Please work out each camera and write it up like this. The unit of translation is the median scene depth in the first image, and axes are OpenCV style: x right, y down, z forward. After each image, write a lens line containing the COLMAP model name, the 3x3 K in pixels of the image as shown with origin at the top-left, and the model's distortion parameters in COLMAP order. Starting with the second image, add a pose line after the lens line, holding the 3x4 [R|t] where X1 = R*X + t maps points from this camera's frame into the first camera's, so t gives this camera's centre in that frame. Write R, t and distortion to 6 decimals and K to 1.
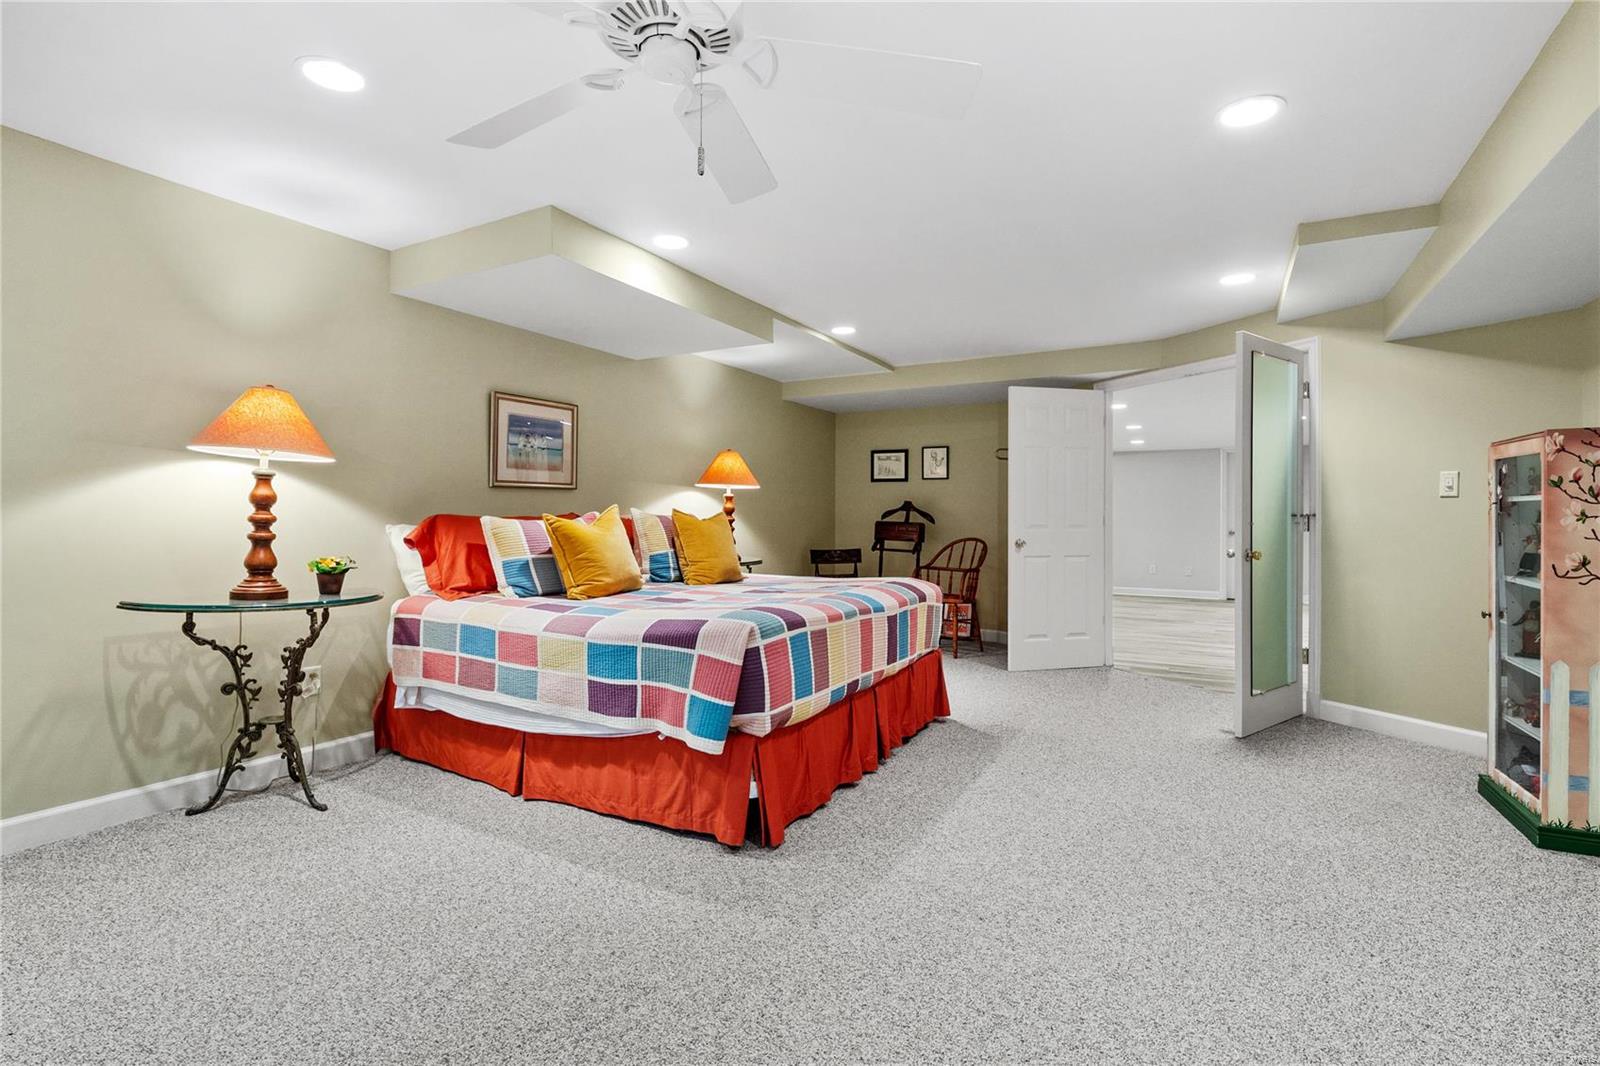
lens RADIAL K [[758.4, 0, 801.9], [0, 758.4, 518.1], [0, 0, 1]] dist [-0.003029, -0.000152]
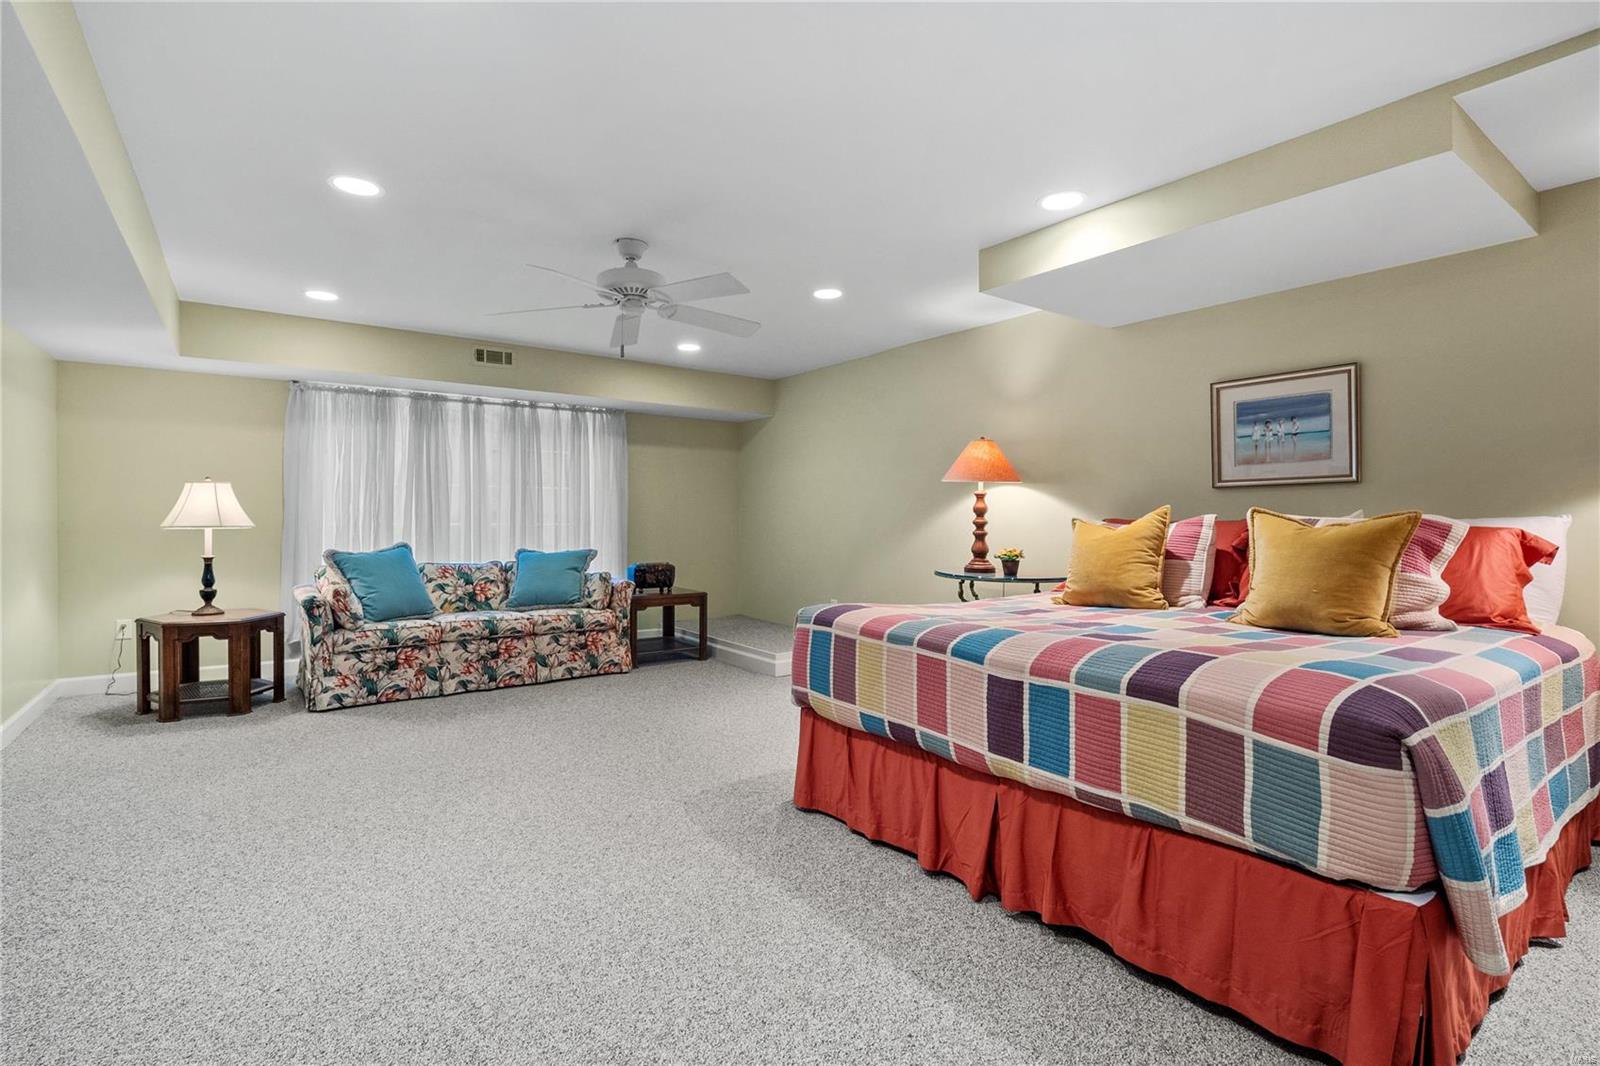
lens RADIAL K [[758.4, 0, 805.5], [0, 758.4, 529.5], [0, 0, 1]] dist [-0.003029, -0.000152]
pose [[-0.423513, 0.005174, -0.905875, 0.828422], [-0.005108, 0.999954, 0.008099, 0.004832], [0.905876, 0.008058, -0.423467, 1.242114]]
